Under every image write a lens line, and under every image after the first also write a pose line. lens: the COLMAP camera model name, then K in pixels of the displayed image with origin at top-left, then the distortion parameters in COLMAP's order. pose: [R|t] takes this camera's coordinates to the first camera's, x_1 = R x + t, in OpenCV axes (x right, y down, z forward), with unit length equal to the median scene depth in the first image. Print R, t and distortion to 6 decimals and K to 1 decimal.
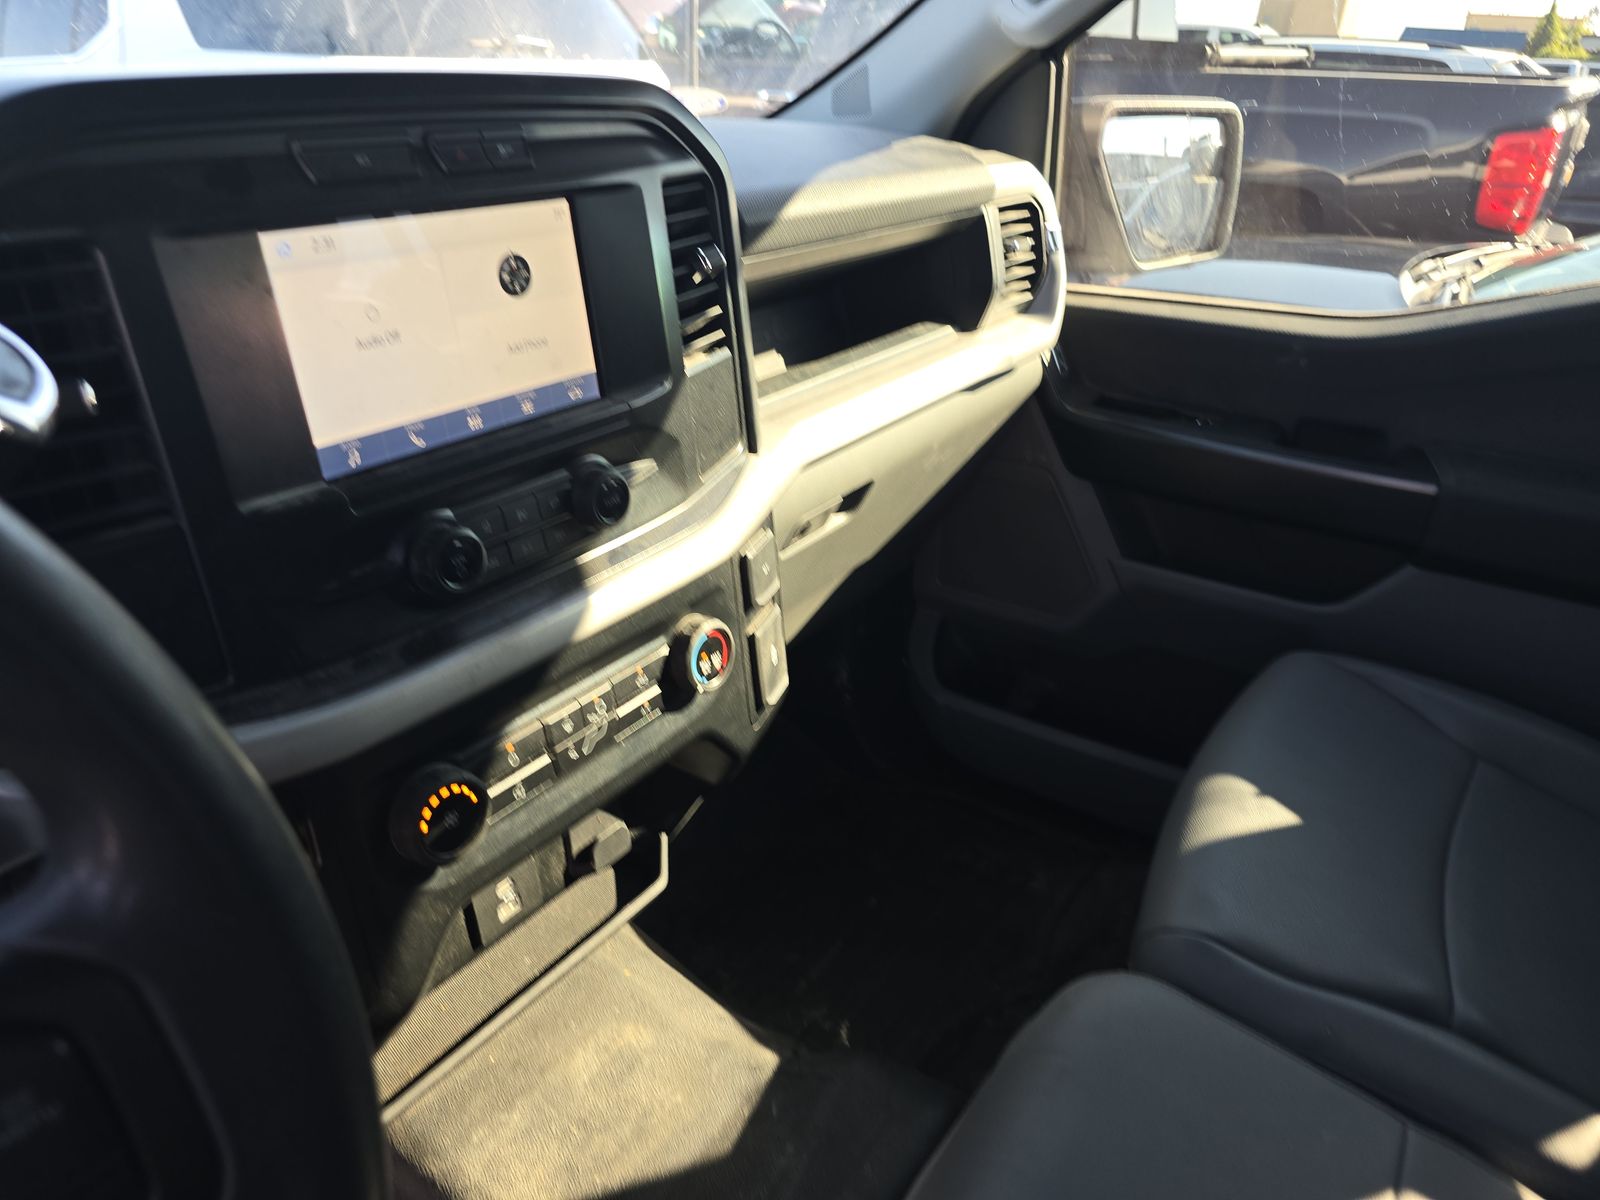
lens RADIAL K [[1090.6, 0, 796.4], [0, 1090.6, 595.4], [0, 0, 1]] dist [0.042675, -0.040742]
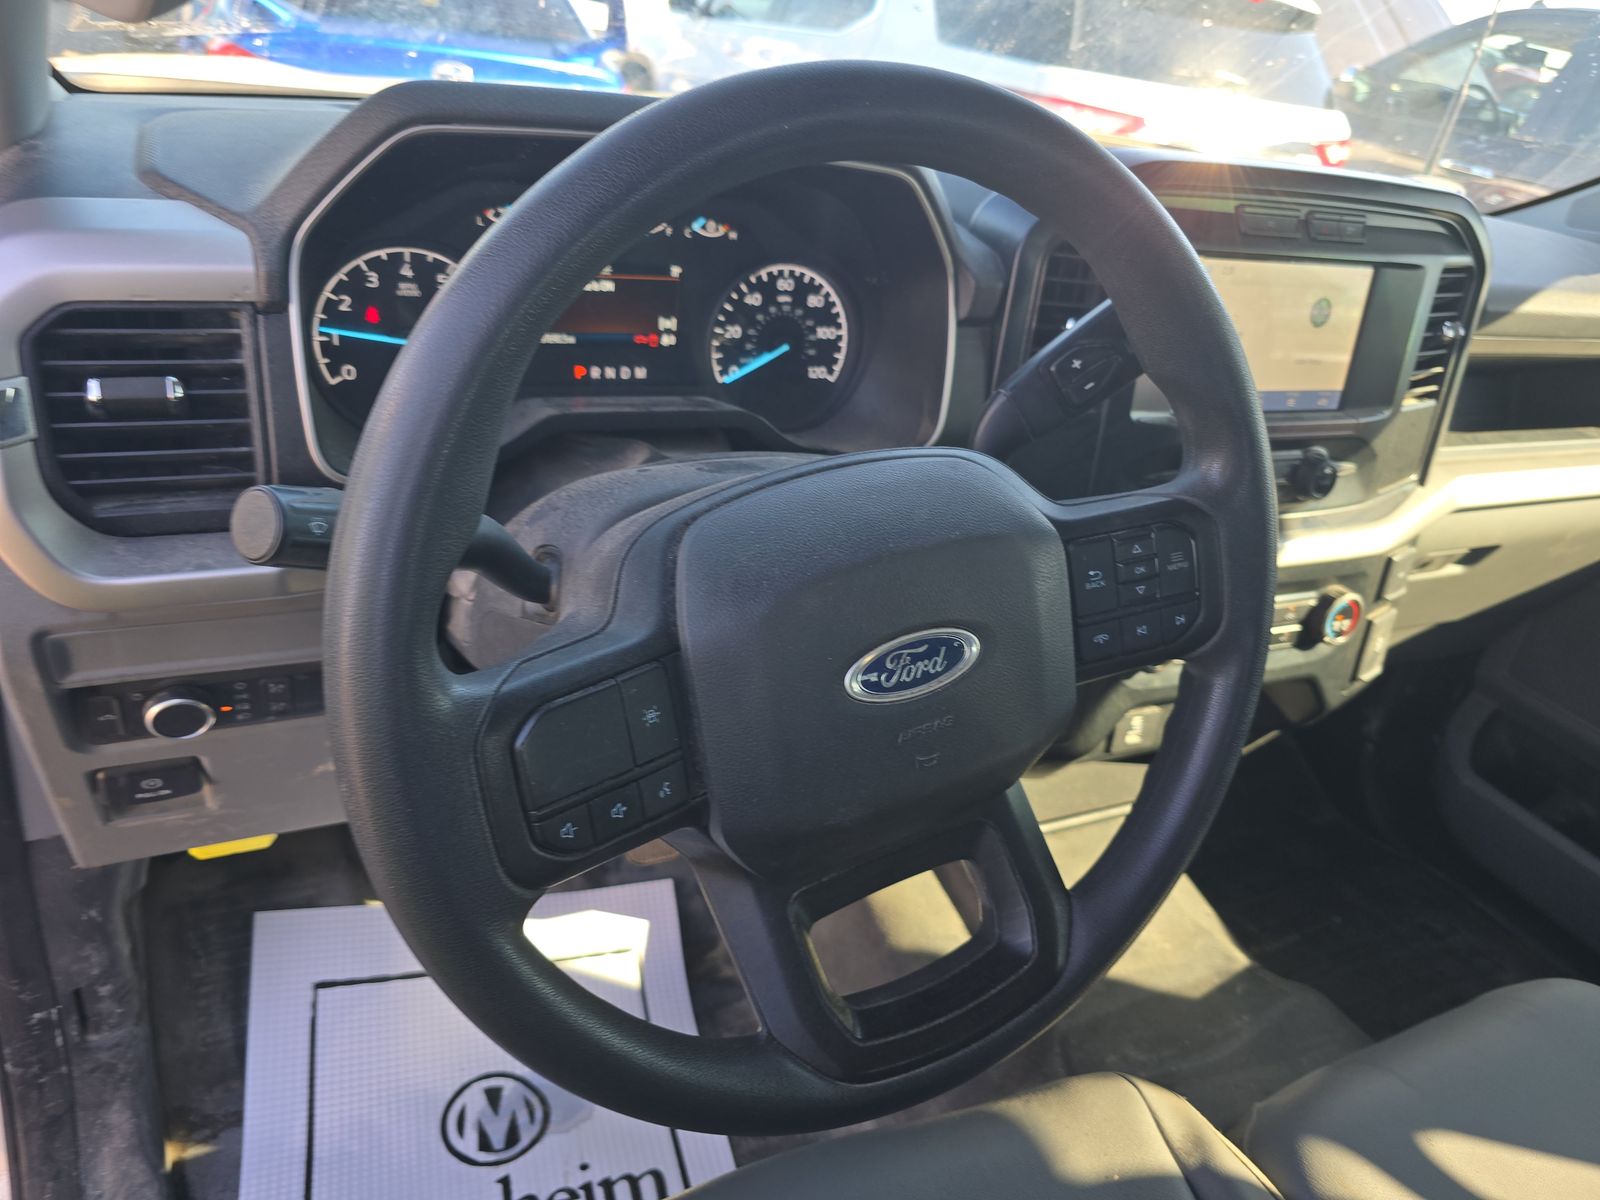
lens RADIAL K [[1090.6, 0, 817.1], [0, 1090.6, 593.7], [0, 0, 1]] dist [0.042675, -0.040742]
pose [[0.864217, 0.326583, -0.382717, -0.076410], [-0.330525, 0.942043, 0.057510, 0.094212], [0.379317, 0.076797, 0.922074, -0.272894]]
